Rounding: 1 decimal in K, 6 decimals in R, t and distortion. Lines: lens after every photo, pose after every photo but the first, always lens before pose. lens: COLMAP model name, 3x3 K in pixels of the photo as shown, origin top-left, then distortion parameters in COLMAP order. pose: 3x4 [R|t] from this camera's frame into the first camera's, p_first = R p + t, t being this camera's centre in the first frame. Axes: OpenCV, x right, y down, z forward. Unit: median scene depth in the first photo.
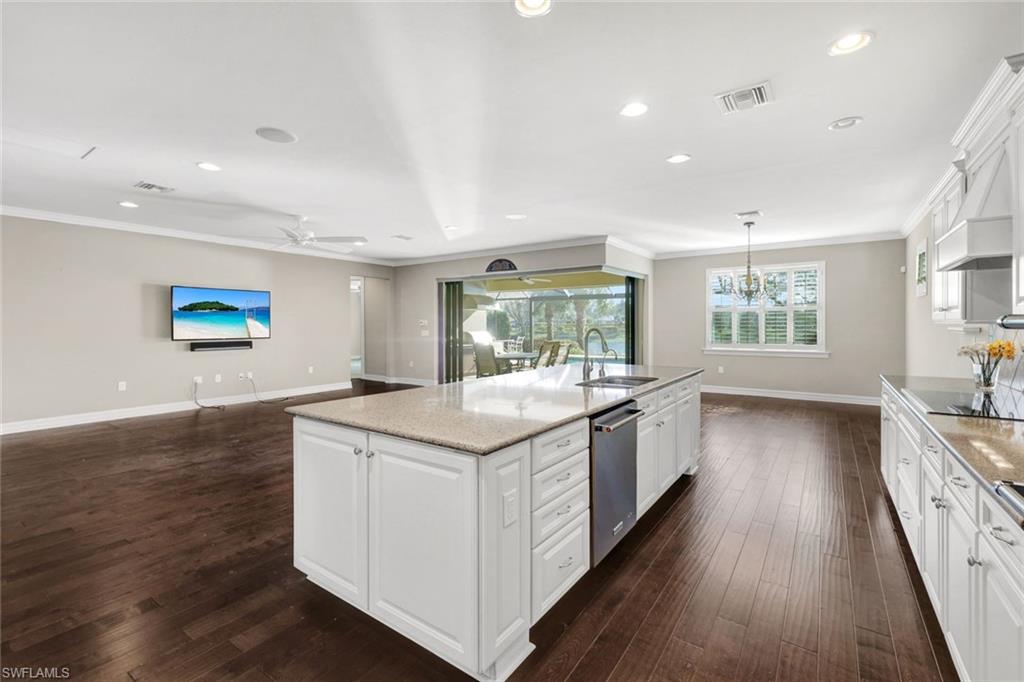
lens RADIAL K [[446.8, 0, 511.9], [0, 446.8, 332.4], [0, 0, 1]] dist [0.001303, -0.000285]
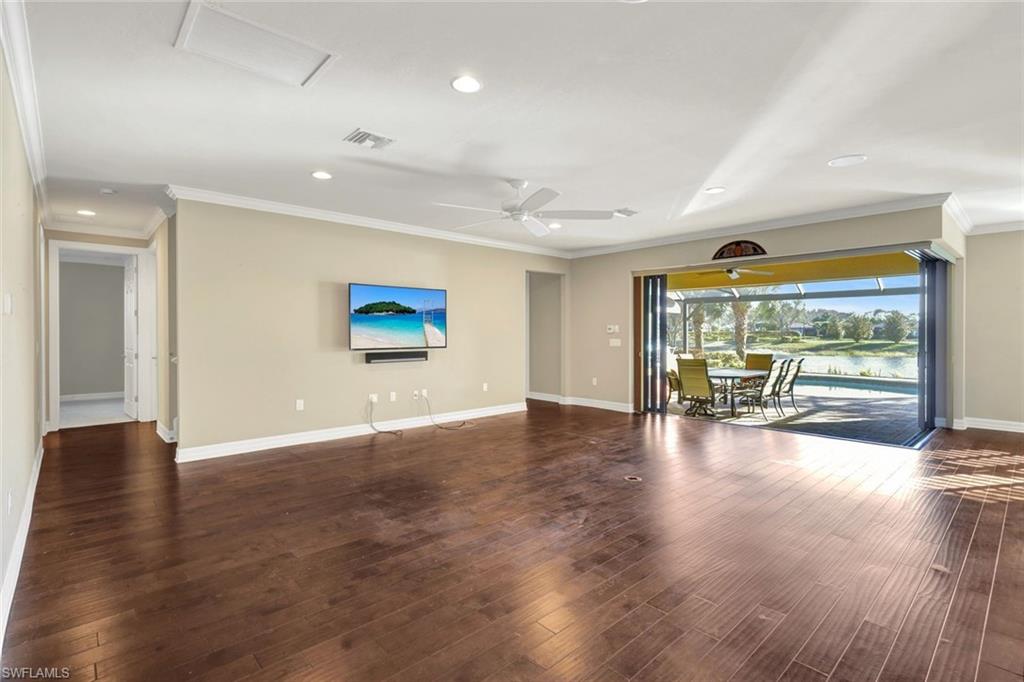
lens RADIAL K [[486.0, 0, 512.0], [0, 486.0, 340.8], [0, 0, 1]] dist [-0.003563, -0.000206]
pose [[0.976844, 0.004783, -0.213897, -0.250244], [-0.004873, 0.999988, 0.000108, -0.000192], [0.213895, 0.000937, 0.976856, 0.177032]]
